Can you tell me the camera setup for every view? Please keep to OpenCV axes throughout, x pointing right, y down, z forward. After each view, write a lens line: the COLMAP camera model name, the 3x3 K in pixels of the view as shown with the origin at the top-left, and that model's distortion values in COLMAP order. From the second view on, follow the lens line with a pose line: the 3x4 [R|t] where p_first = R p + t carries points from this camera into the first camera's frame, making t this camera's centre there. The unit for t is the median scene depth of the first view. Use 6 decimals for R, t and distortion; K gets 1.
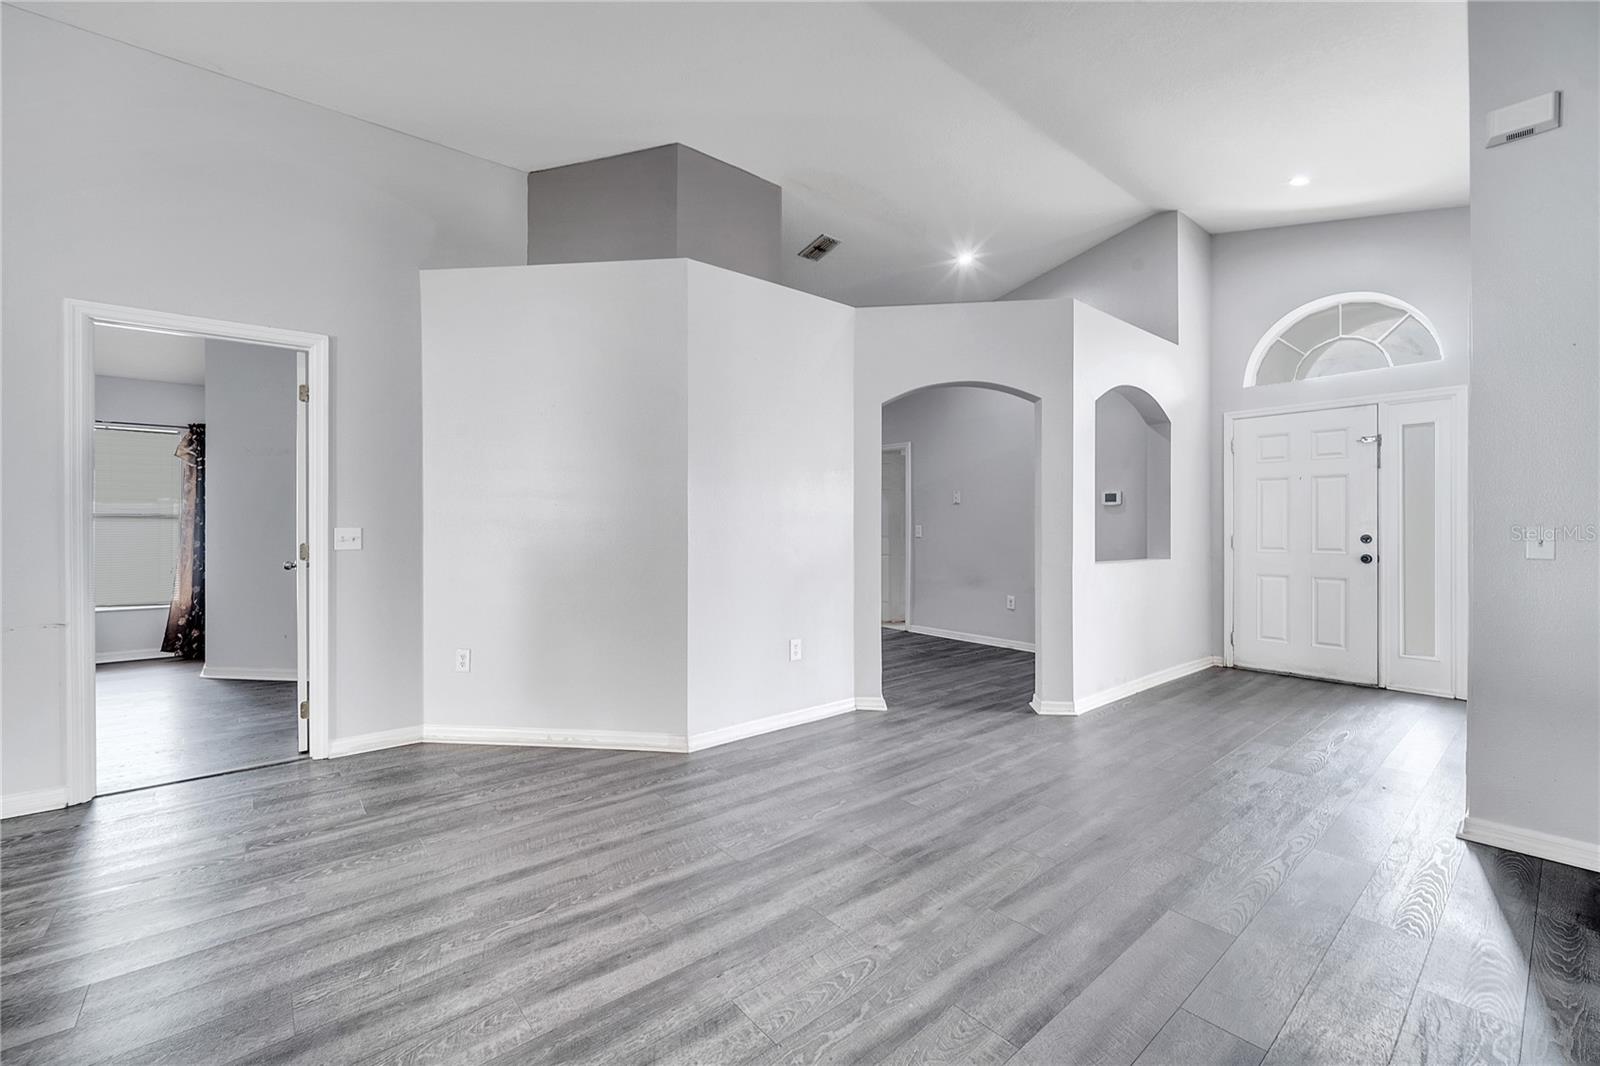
lens RADIAL K [[648.3, 0, 802.4], [0, 648.3, 528.8], [0, 0, 1]] dist [-0.000026, -0.000083]
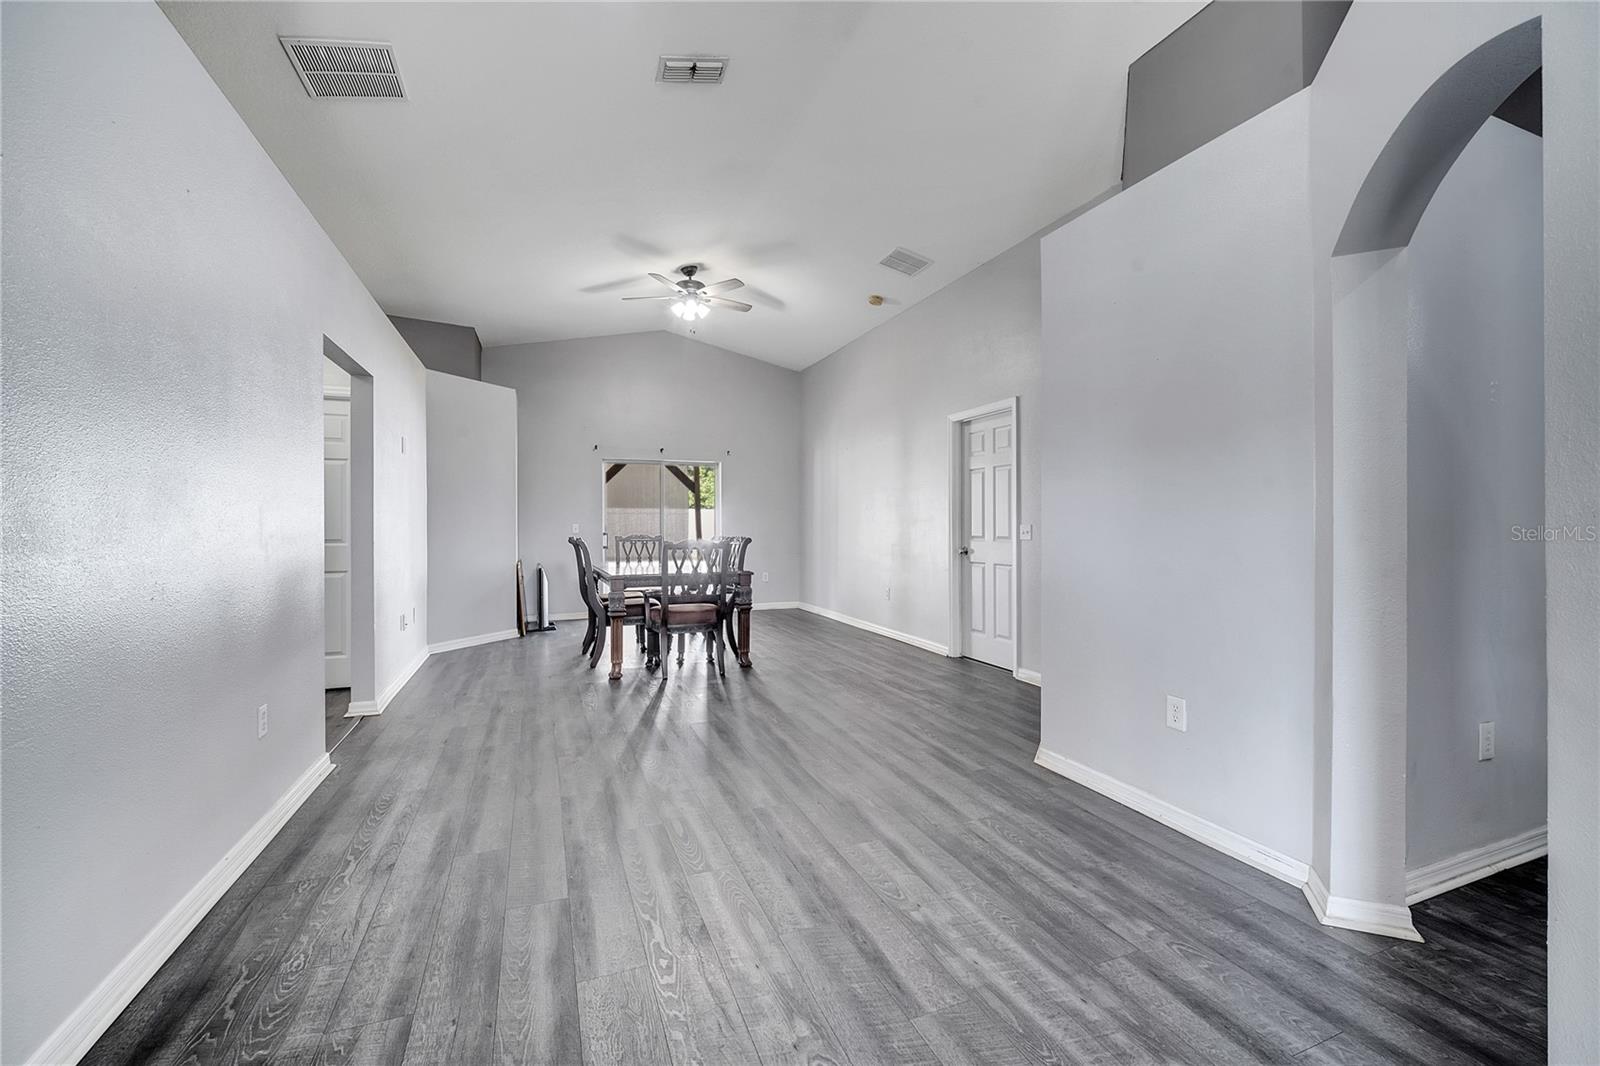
lens RADIAL K [[648.3, 0, 801.6], [0, 648.3, 527.7], [0, 0, 1]] dist [-0.000026, -0.000083]
pose [[-0.304063, 0.004117, -0.952643, 0.975805], [-0.003828, 0.999977, 0.005544, -0.000305], [0.952644, 0.005332, -0.304040, 1.136181]]
